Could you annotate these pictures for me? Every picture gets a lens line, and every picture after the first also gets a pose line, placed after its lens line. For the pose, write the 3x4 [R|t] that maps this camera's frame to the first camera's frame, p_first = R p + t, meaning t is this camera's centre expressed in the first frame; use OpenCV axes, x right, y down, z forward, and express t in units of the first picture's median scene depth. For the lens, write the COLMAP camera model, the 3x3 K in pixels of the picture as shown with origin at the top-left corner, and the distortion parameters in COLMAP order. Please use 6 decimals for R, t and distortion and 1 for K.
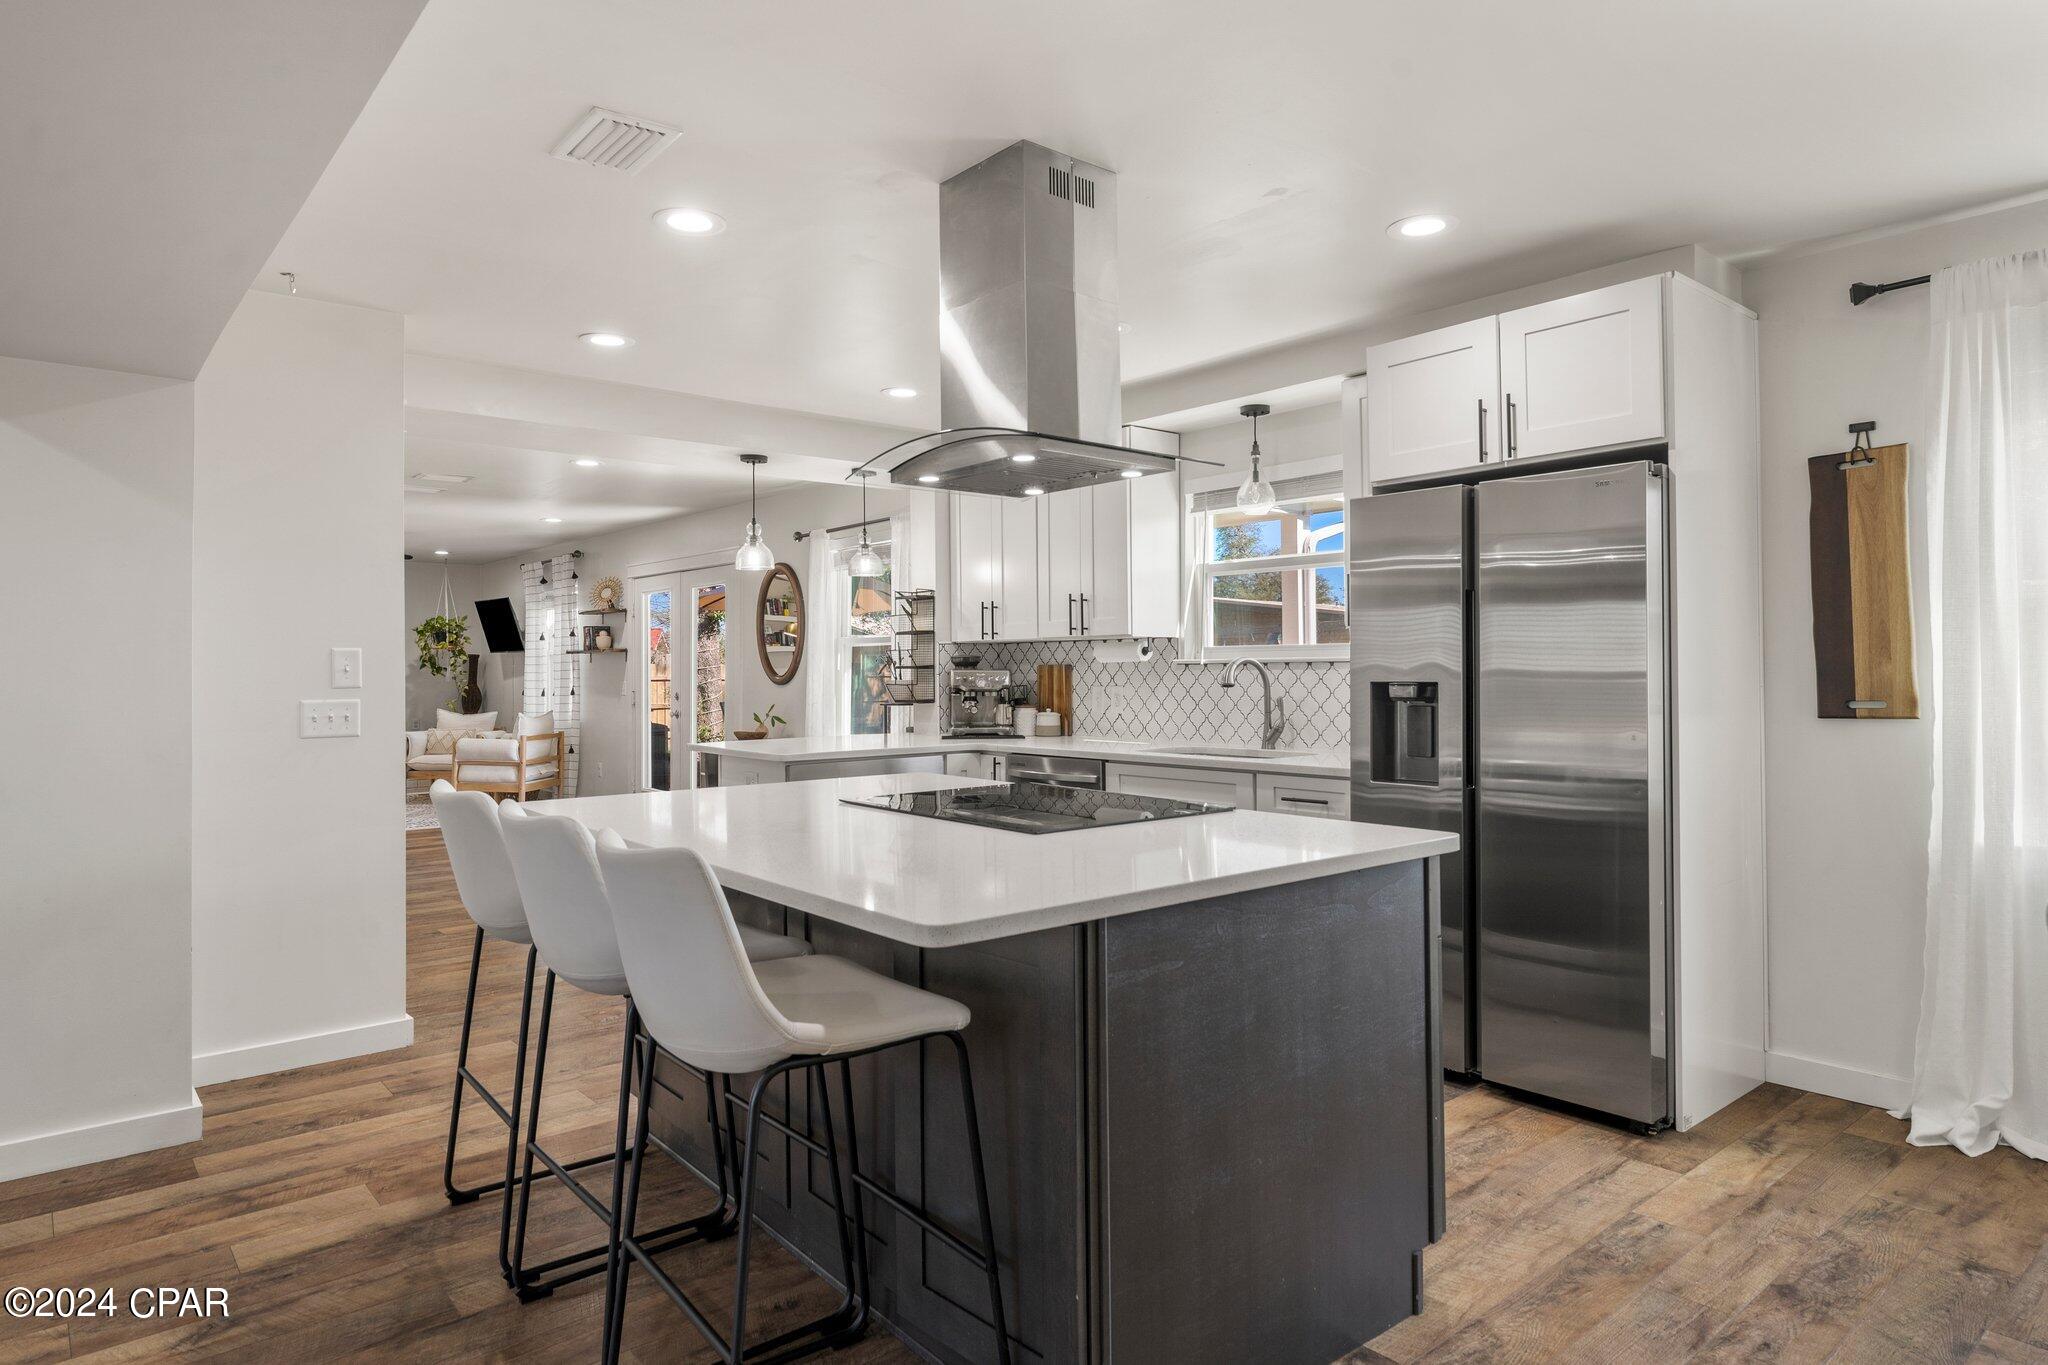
lens RADIAL K [[1200.0, 0, 1031.0], [0, 1200.0, 652.6], [0, 0, 1]] dist [0.003750, 0.000898]
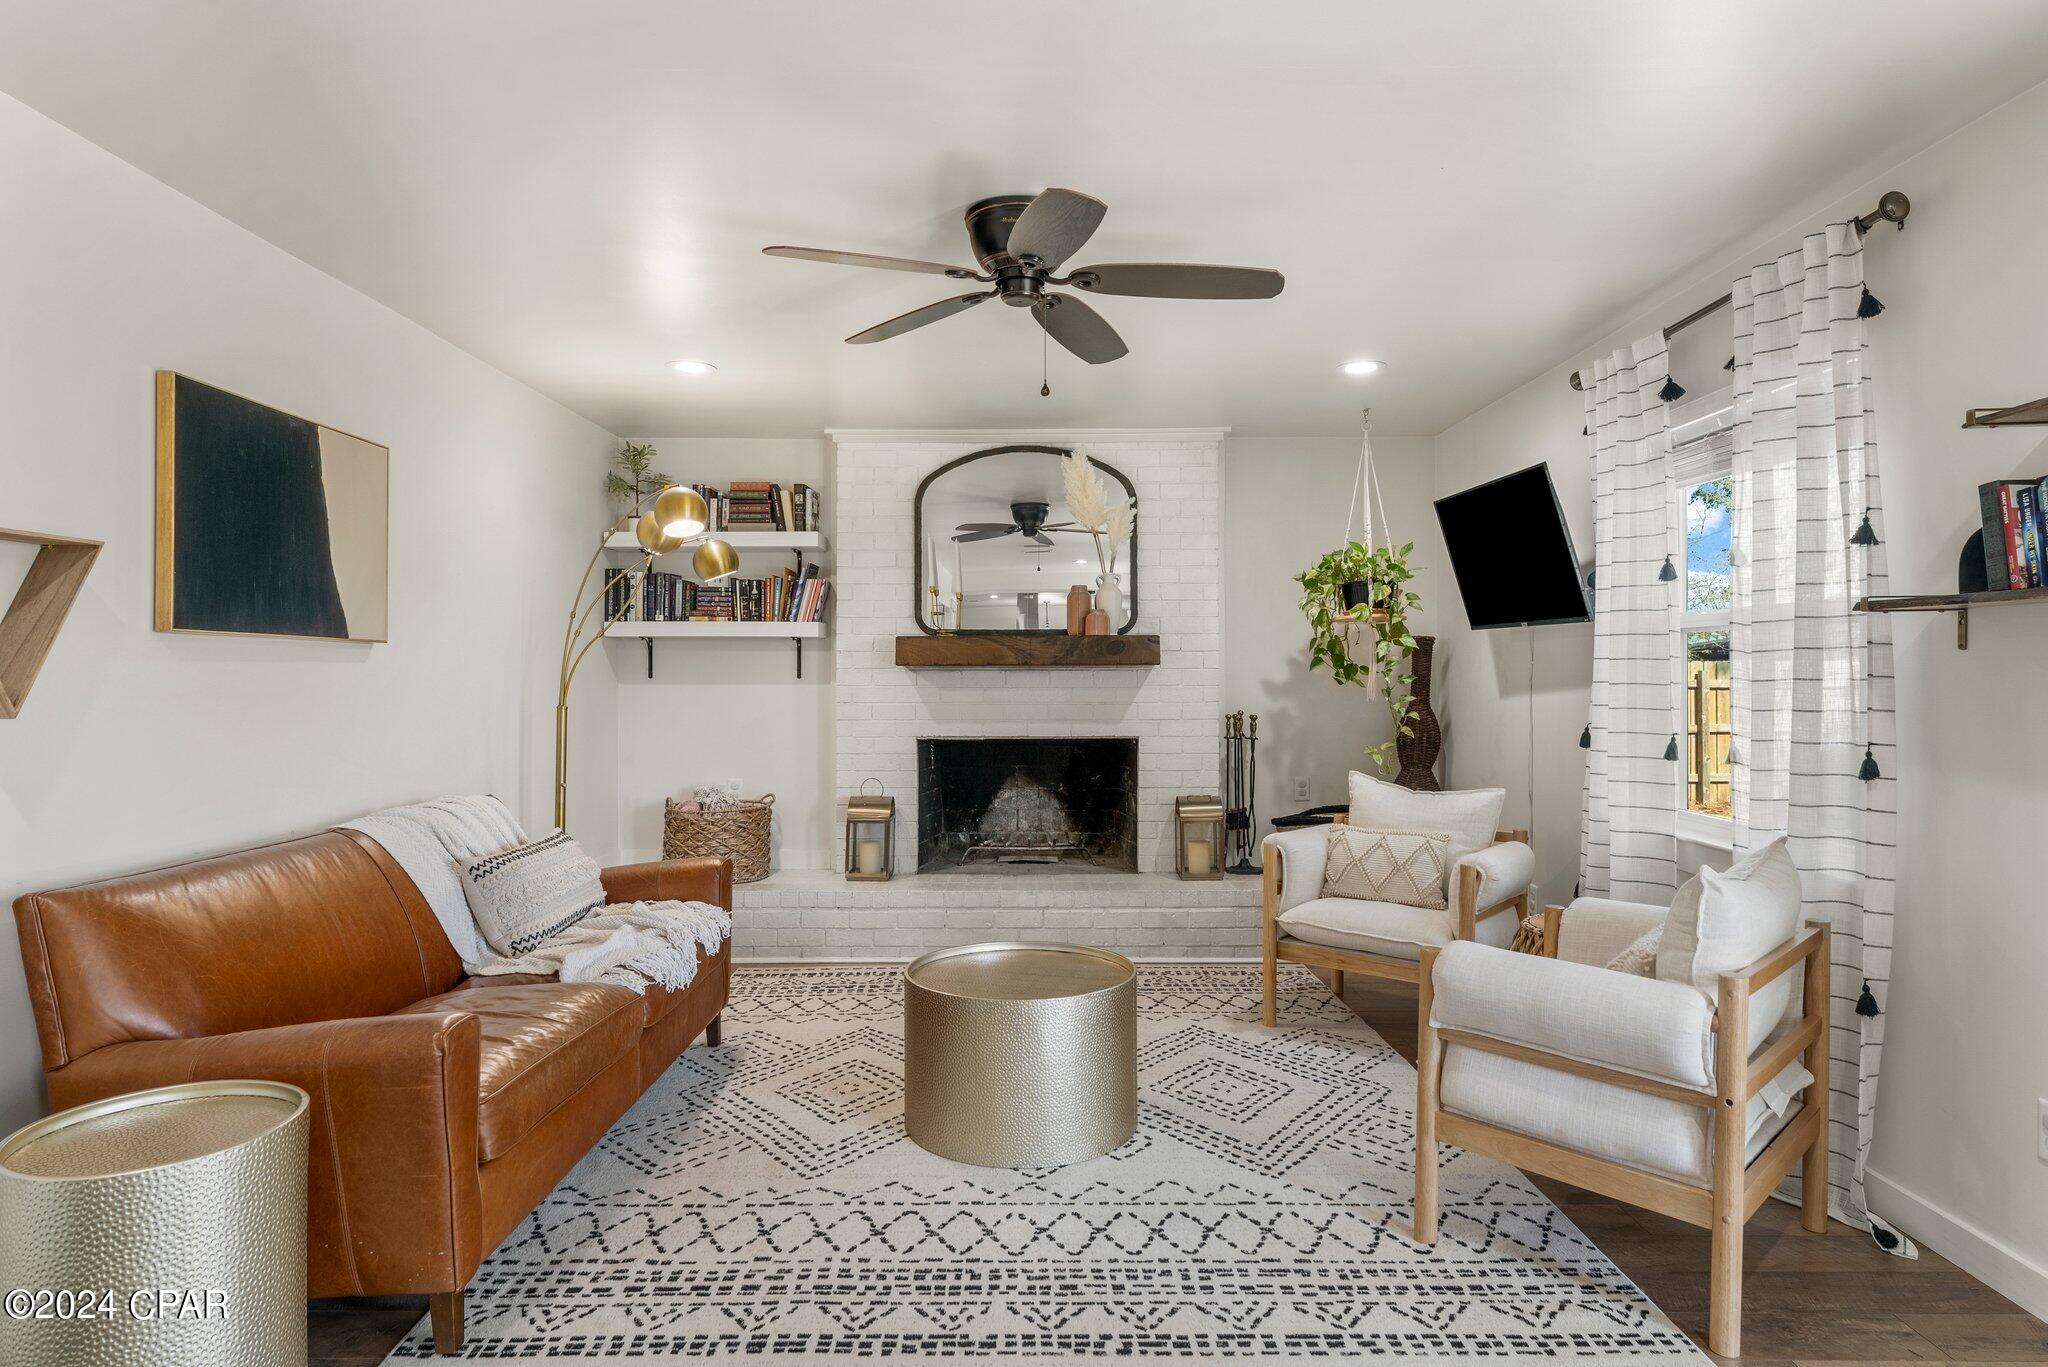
lens RADIAL K [[1160.1, 0, 1024.0], [0, 1160.1, 683.5], [0, 0, 1]] dist [-0.003941, -0.001415]
pose [[0.755391, 0.014320, -0.655118, -0.313142], [0.003960, 0.999643, 0.026417, 0.007456], [0.655263, -0.022549, 0.755064, 0.617874]]
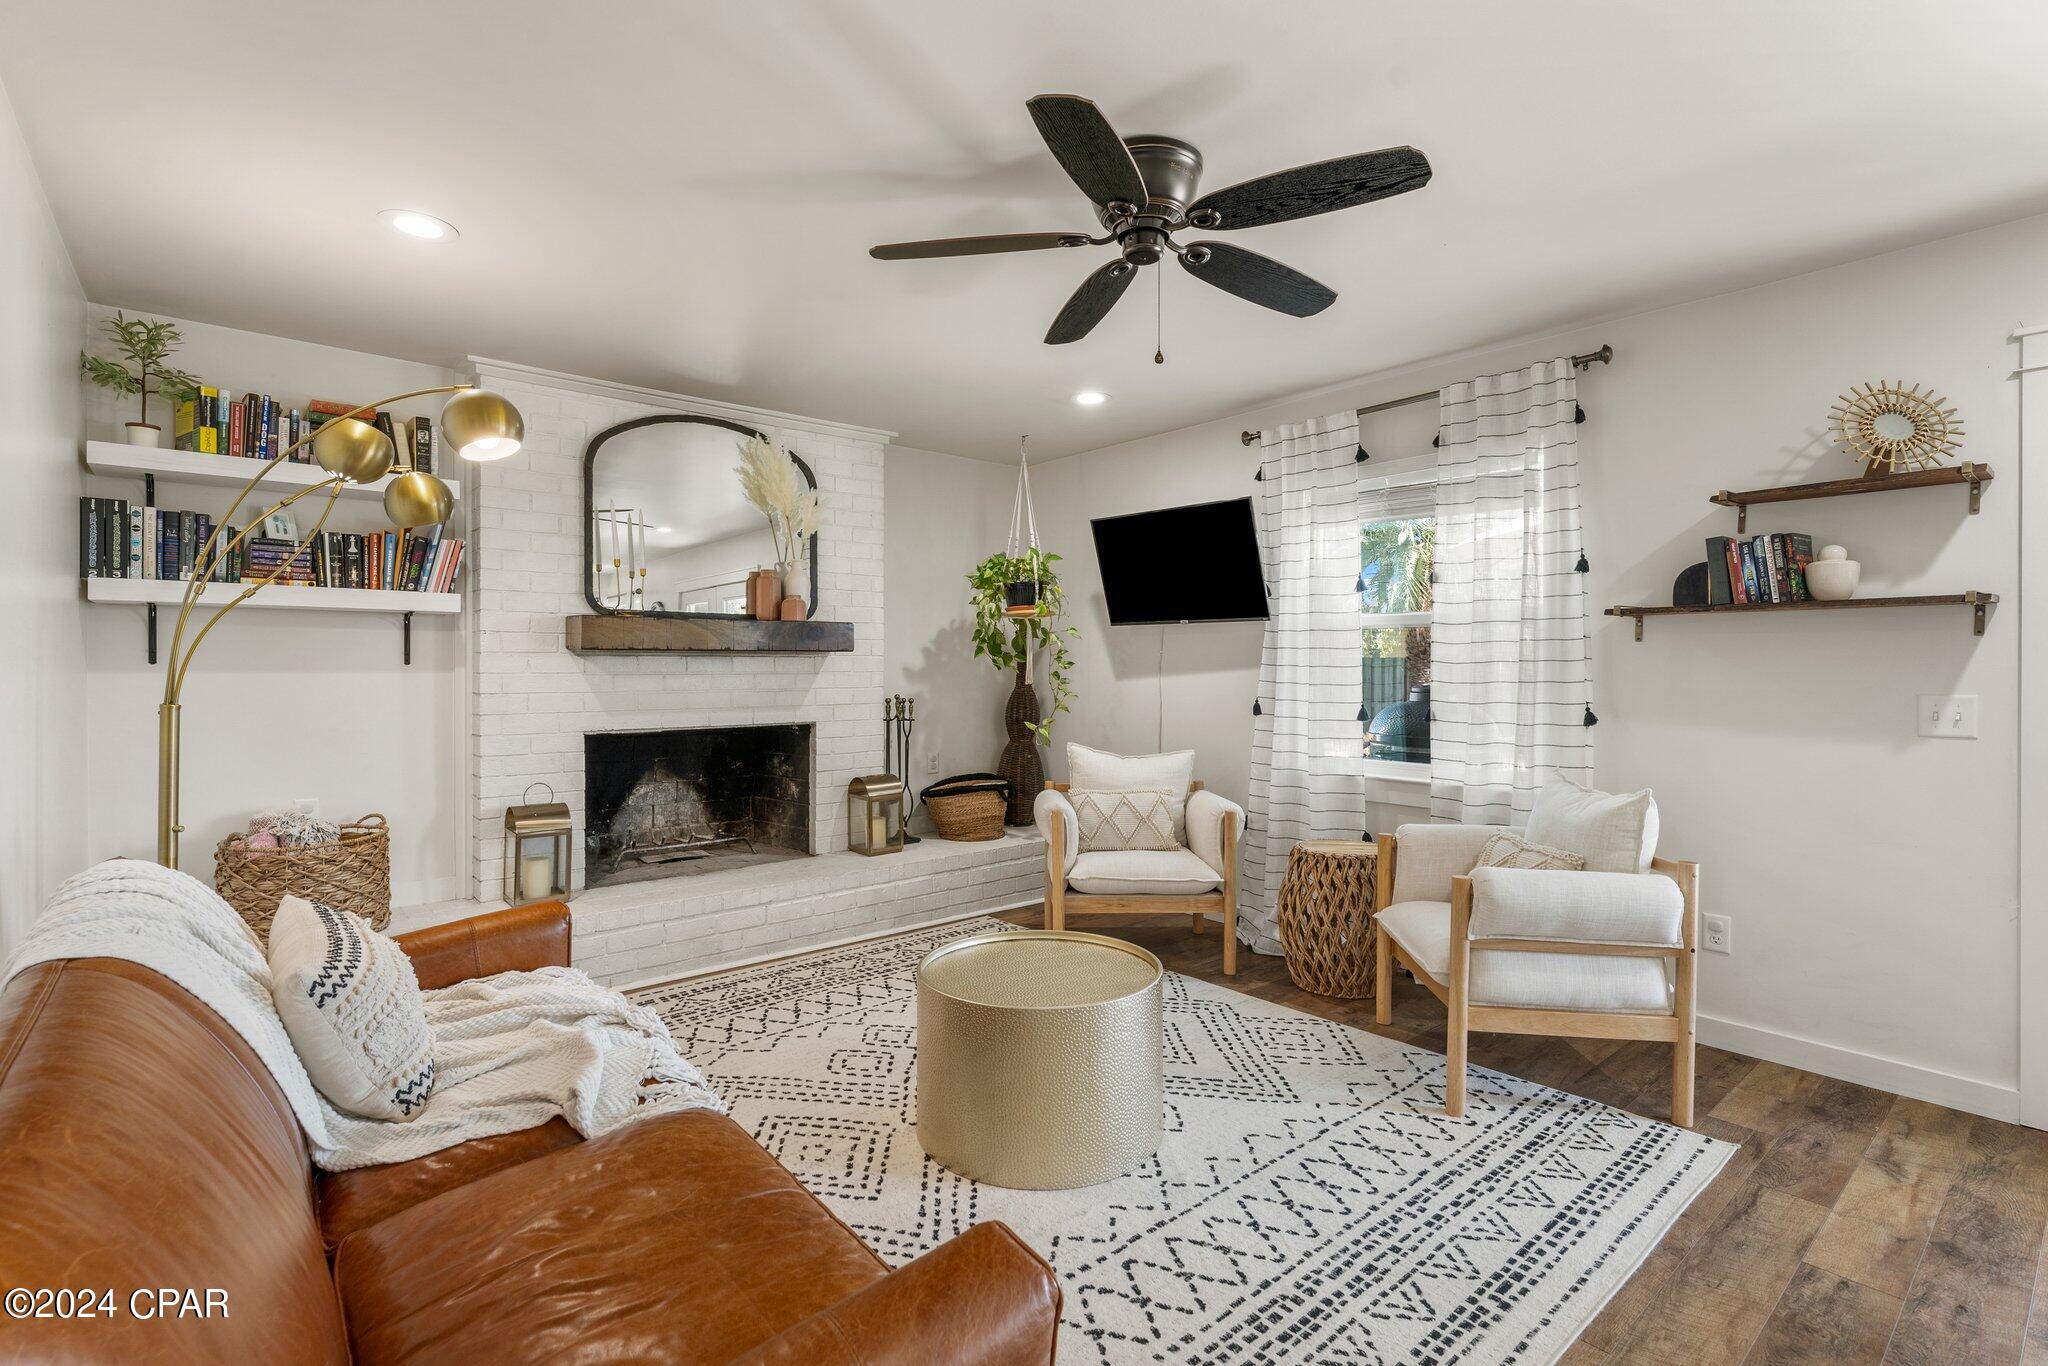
lens RADIAL K [[944.9, 0, 1024.0], [0, 944.9, 683.0], [0, 0, 1]] dist [-0.002646, -0.000792]
pose [[0.999915, 0.008449, -0.009960, -0.490650], [-0.008124, 0.999448, 0.032218, 0.011986], [0.010227, -0.032134, 0.999431, 0.613224]]
